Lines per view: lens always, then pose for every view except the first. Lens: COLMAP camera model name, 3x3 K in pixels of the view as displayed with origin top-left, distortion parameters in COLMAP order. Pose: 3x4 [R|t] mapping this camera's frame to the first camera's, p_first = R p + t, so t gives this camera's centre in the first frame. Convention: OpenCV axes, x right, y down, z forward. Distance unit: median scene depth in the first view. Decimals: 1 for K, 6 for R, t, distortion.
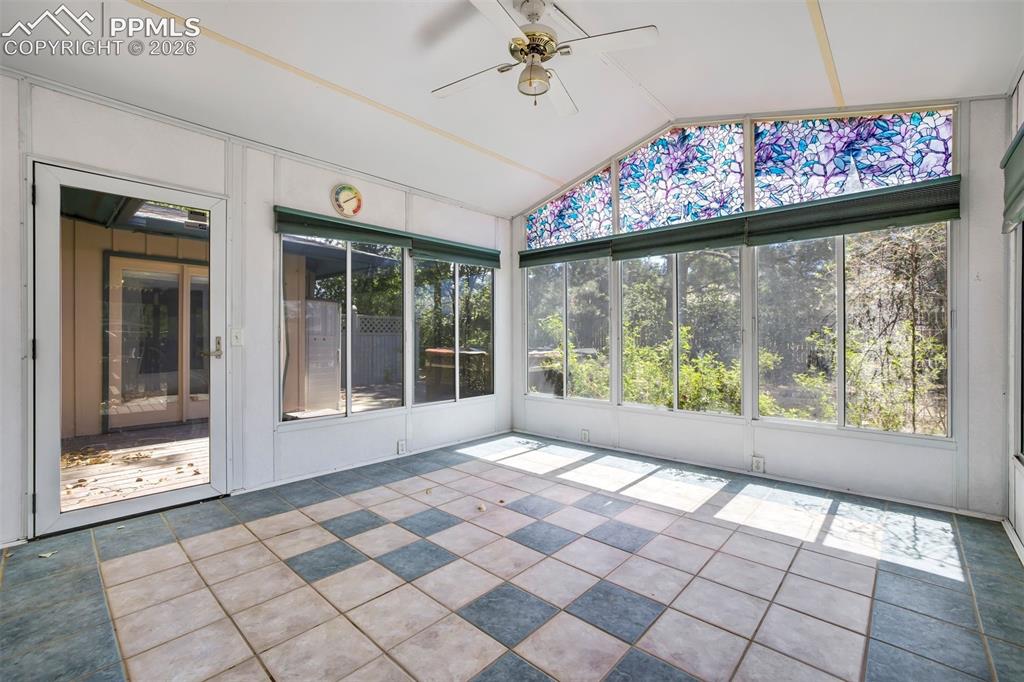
lens RADIAL K [[440.1, 0, 512.0], [0, 440.1, 341.0], [0, 0, 1]] dist [-0.000576, -0.000113]
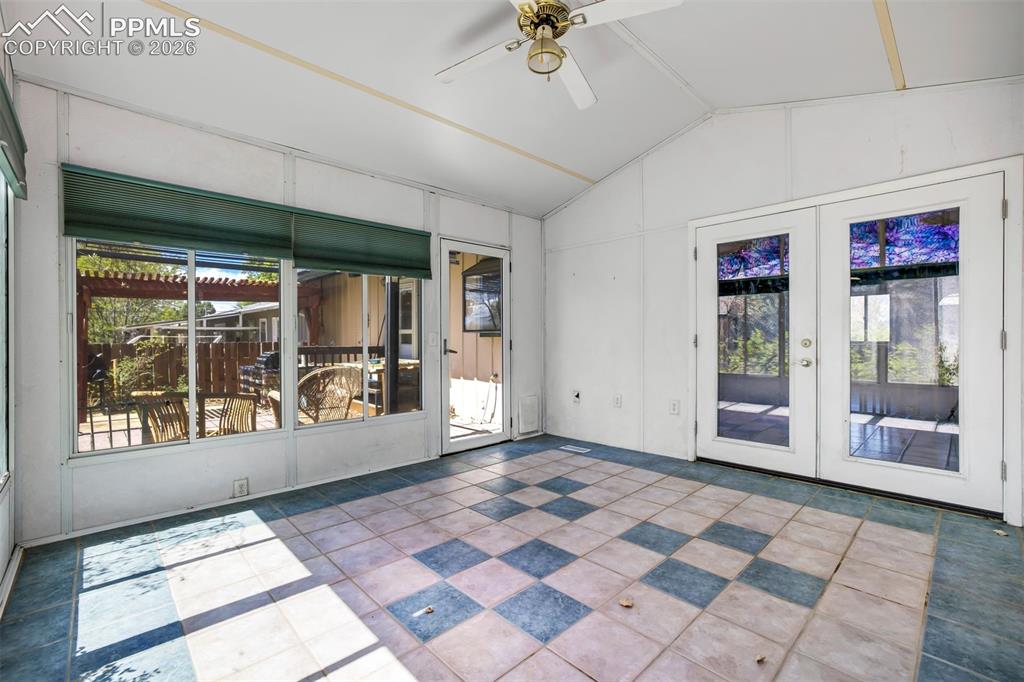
lens RADIAL K [[440.1, 0, 512.0], [0, 440.1, 341.0], [0, 0, 1]] dist [-0.000576, -0.000113]
pose [[-0.997685, 0.005387, 0.067791, 0.061289], [0.006538, 0.999838, 0.016774, -0.020865], [-0.067690, 0.017178, -0.997559, 1.940121]]
